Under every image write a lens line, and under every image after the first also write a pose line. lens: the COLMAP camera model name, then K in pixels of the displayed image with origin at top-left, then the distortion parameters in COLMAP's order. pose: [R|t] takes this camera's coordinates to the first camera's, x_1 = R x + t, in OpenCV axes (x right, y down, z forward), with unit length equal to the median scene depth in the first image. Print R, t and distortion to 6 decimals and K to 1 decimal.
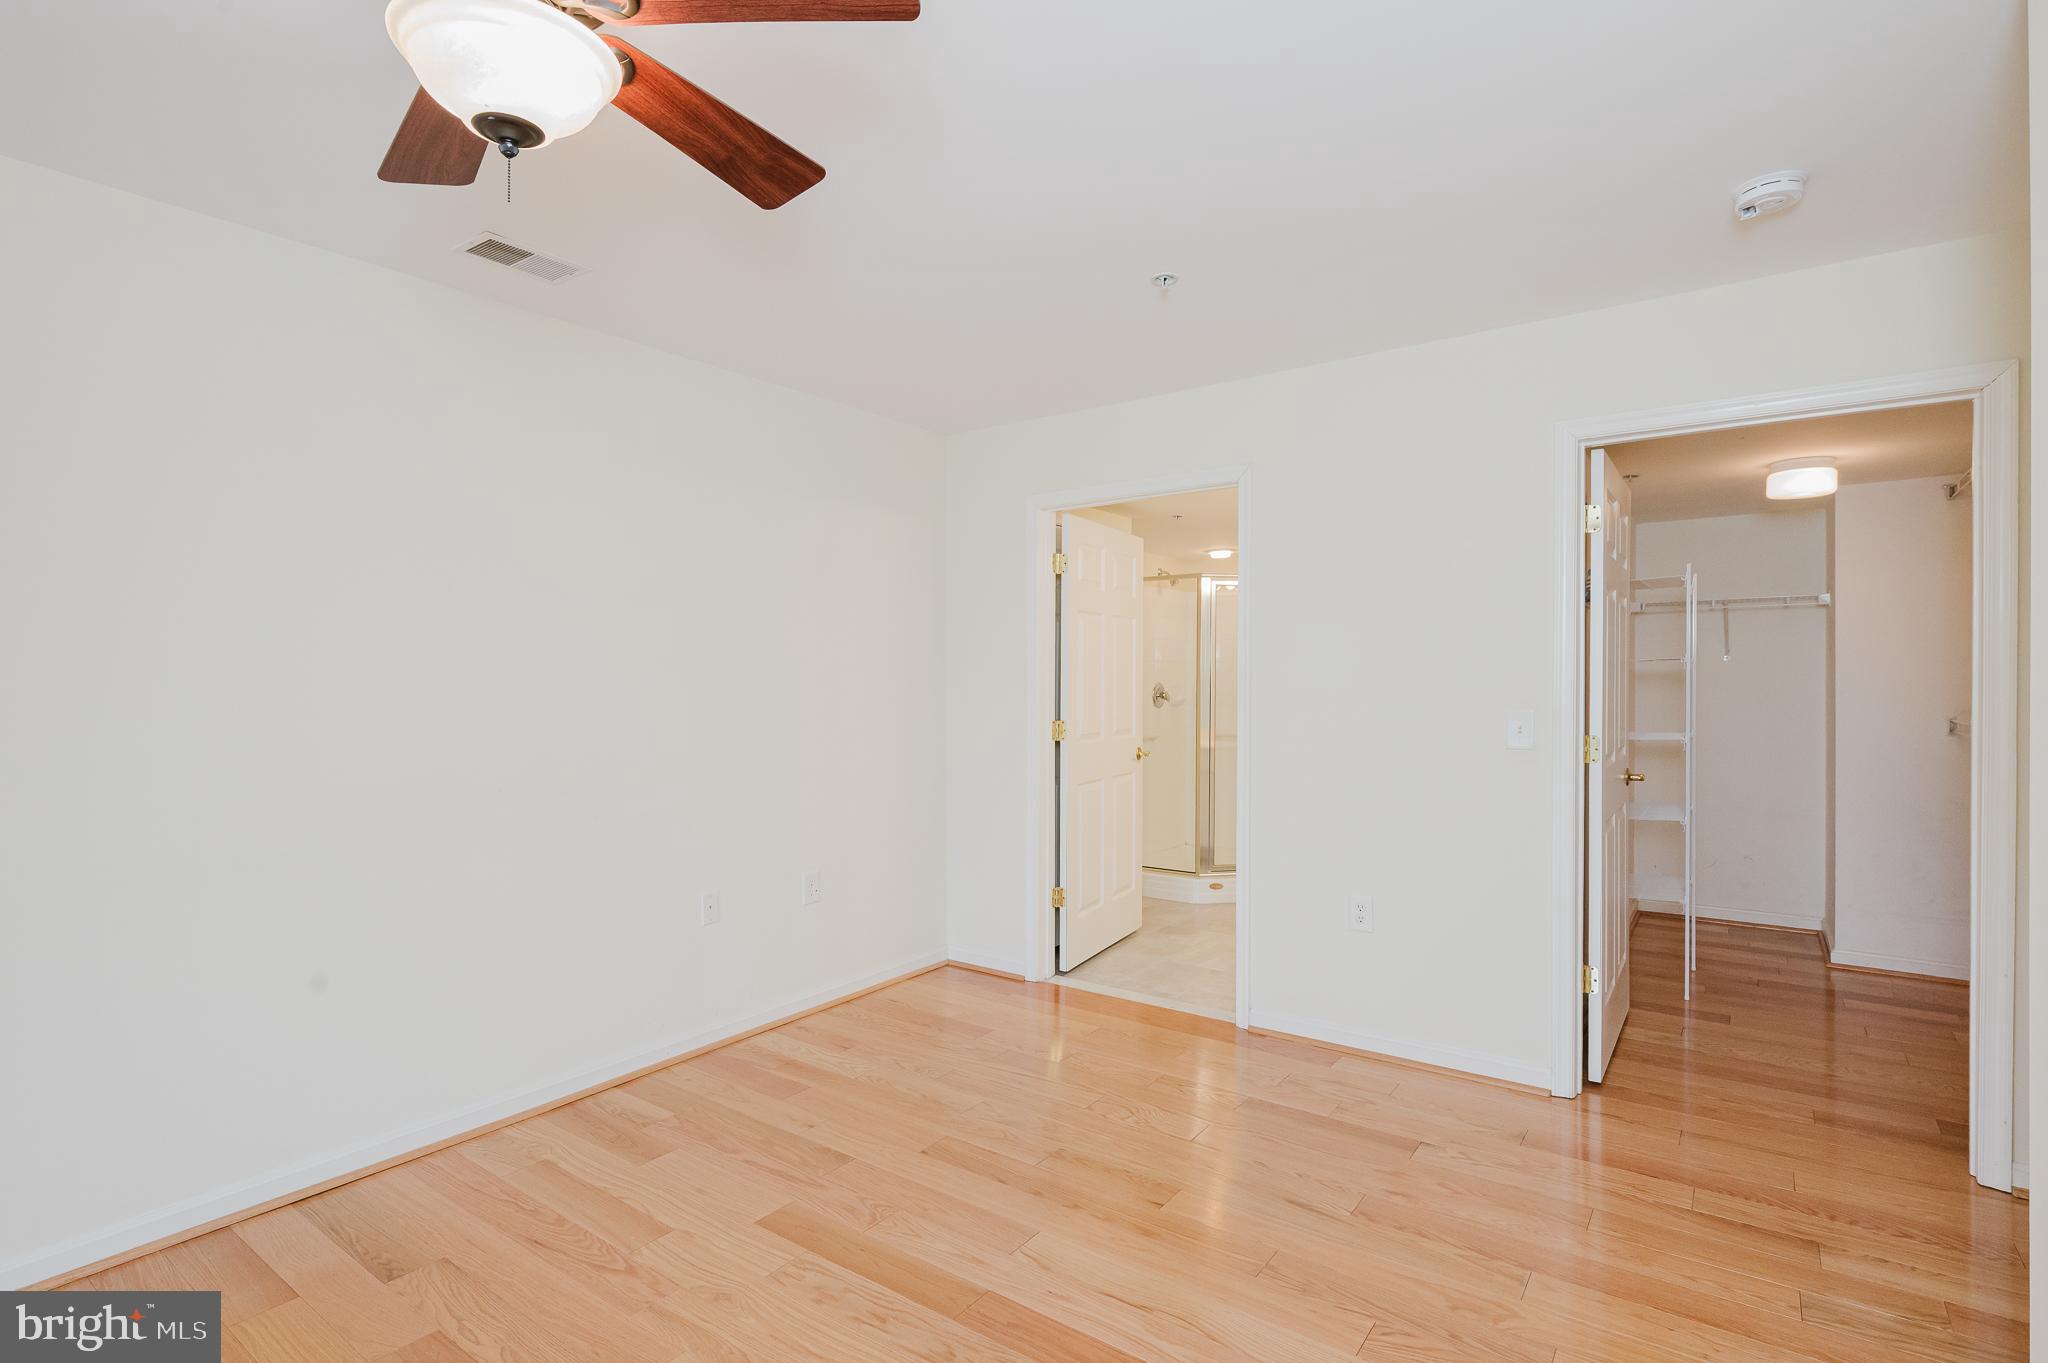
lens RADIAL K [[1026.2, 0, 1043.7], [0, 1026.2, 681.4], [0, 0, 1]] dist [-0.001574, -0.000375]
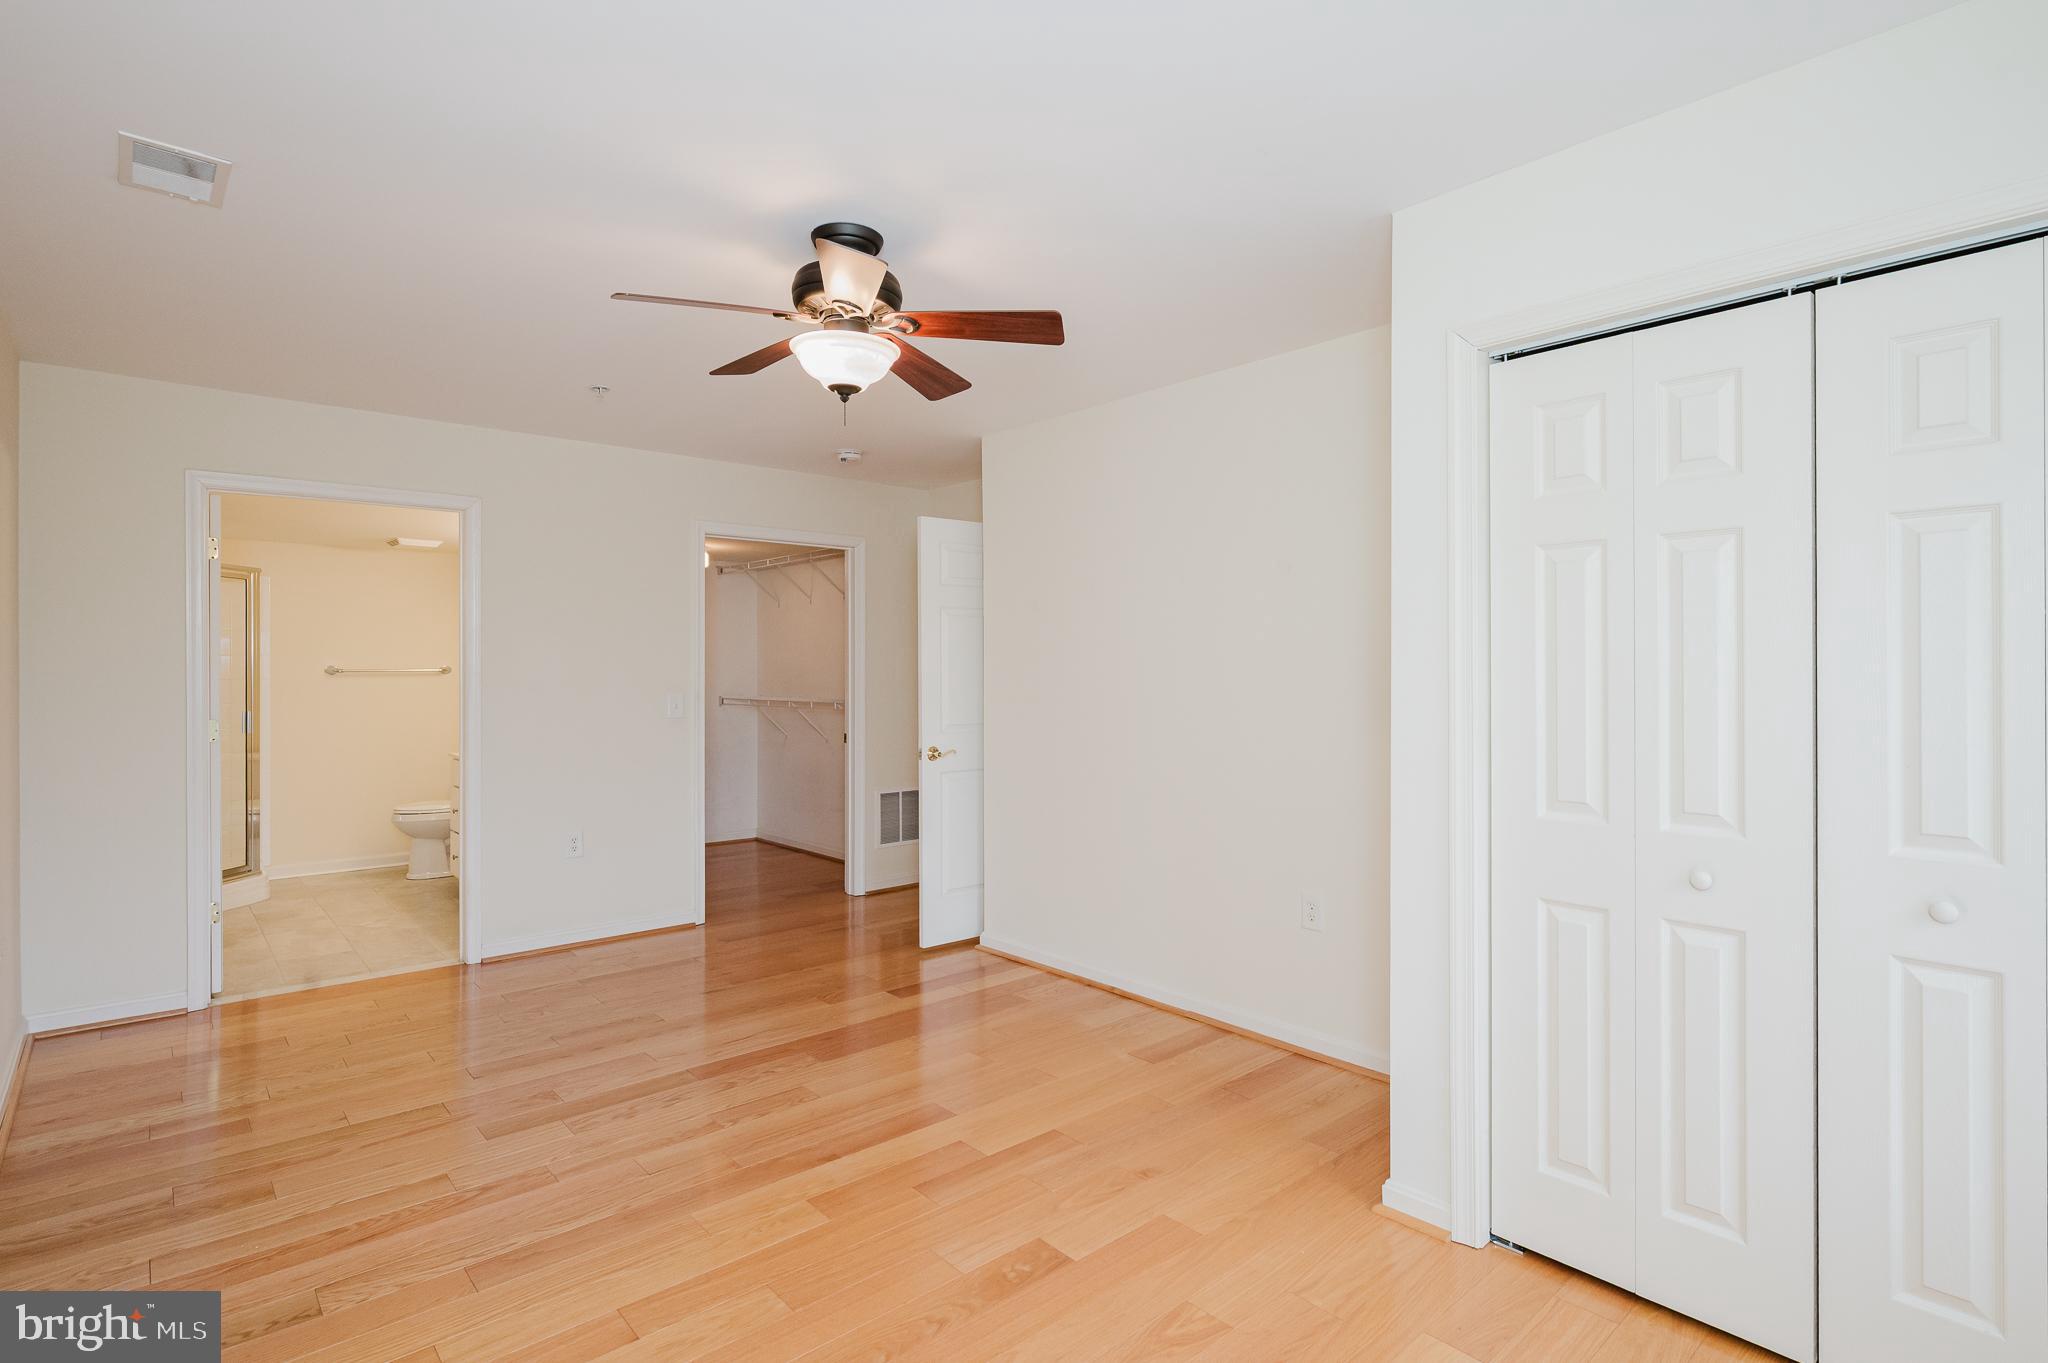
lens RADIAL K [[1026.2, 0, 1043.7], [0, 1026.2, 681.4], [0, 0, 1]] dist [-0.001574, -0.000375]
pose [[0.208265, -0.015654, 0.977947, -1.133263], [0.007466, 0.999868, 0.014415, -0.012586], [-0.978044, 0.004299, 0.208355, 0.107638]]
